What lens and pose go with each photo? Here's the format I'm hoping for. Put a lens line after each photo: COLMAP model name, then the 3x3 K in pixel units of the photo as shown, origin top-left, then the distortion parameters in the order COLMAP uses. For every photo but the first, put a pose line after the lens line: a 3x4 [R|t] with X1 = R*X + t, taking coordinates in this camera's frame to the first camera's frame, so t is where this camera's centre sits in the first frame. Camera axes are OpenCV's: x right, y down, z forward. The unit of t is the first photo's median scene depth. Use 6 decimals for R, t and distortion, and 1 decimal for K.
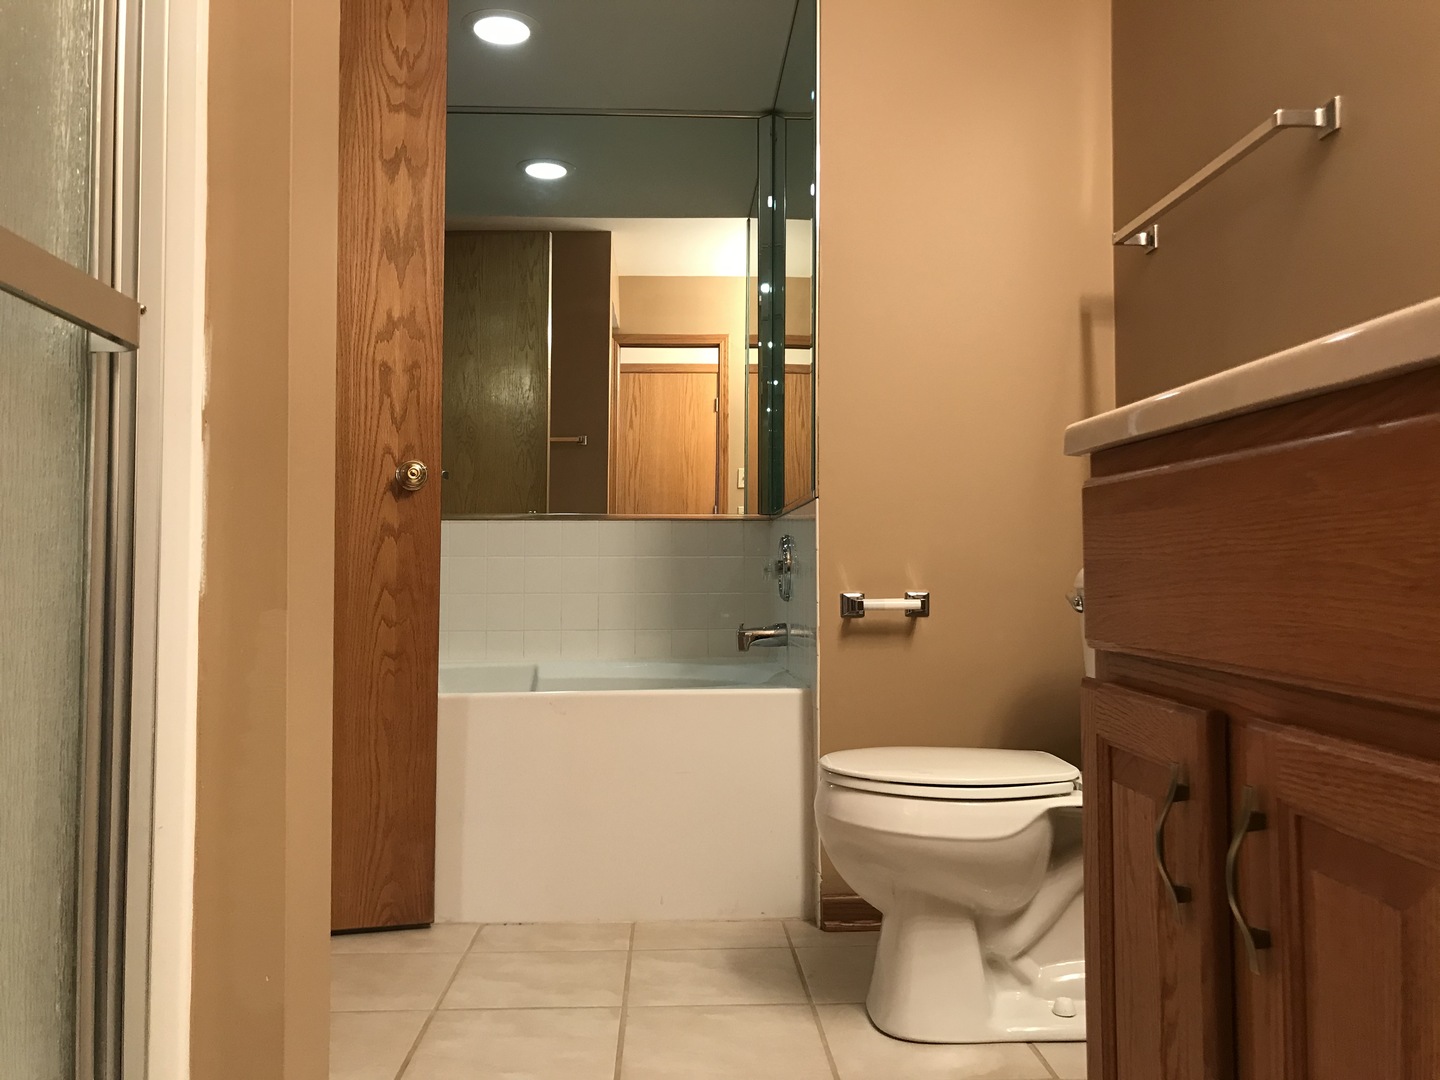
lens RADIAL K [[1209.6, 0, 725.7], [0, 1209.6, 541.5], [0, 0, 1]] dist [0.026137, -0.013545]
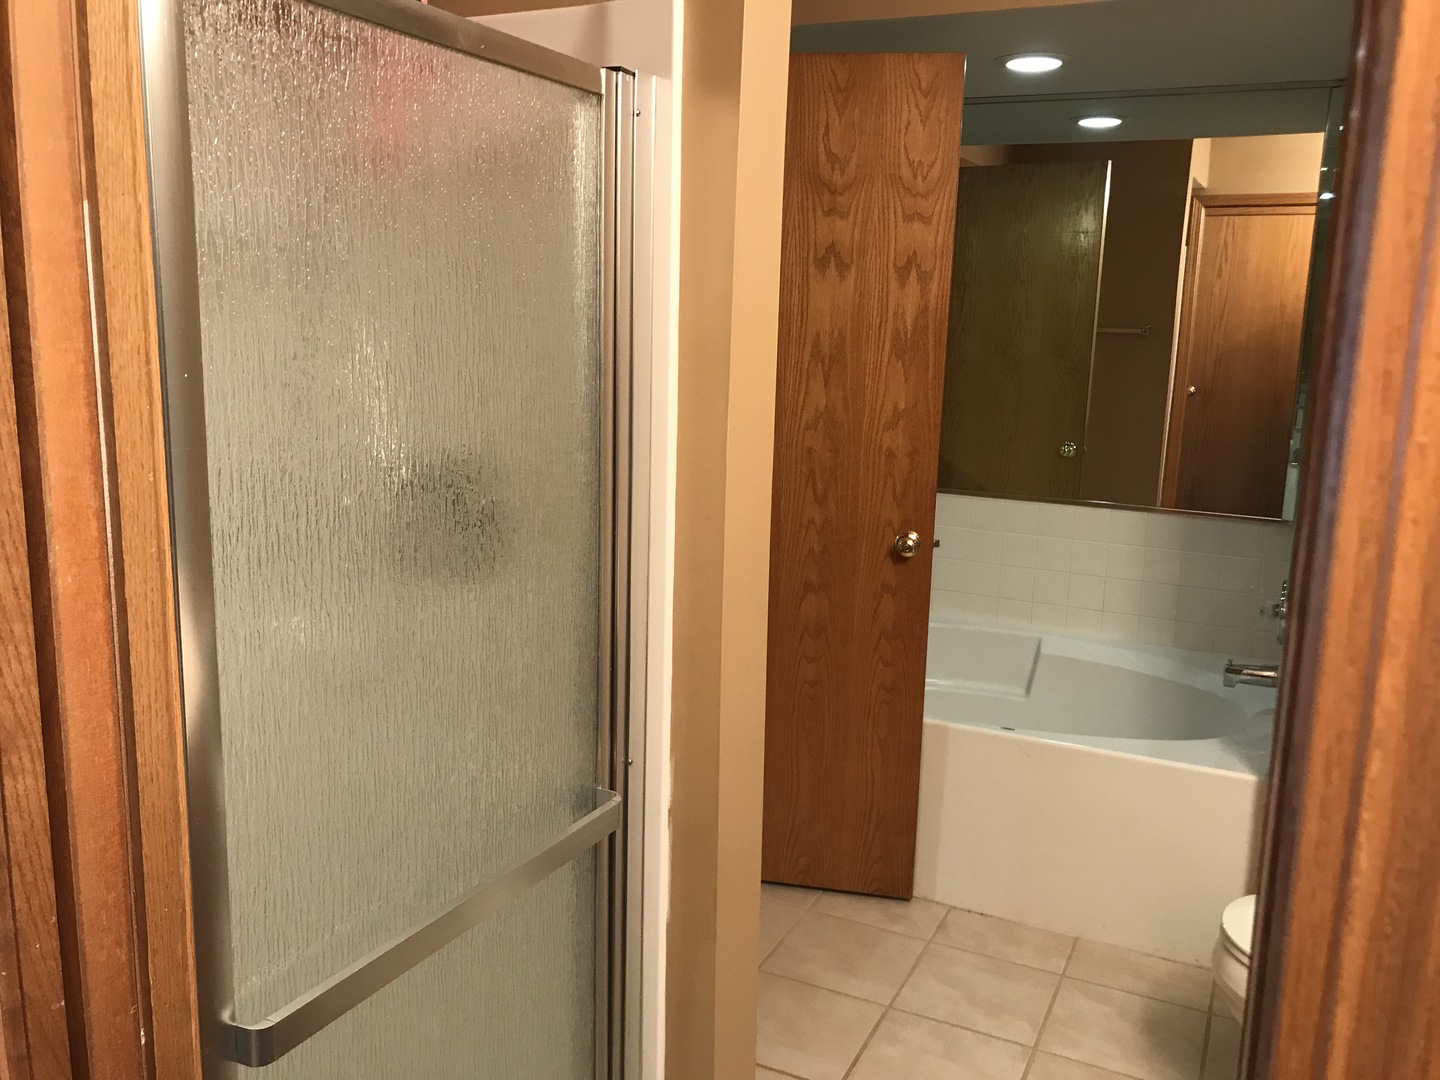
lens RADIAL K [[1209.6, 0, 723.7], [0, 1209.6, 536.2], [0, 0, 1]] dist [0.026137, -0.013545]
pose [[0.881241, 0.105479, -0.460747, 0.122816], [-0.005403, 0.976967, 0.213324, -0.311669], [0.472635, -0.185501, 0.861513, -0.093094]]
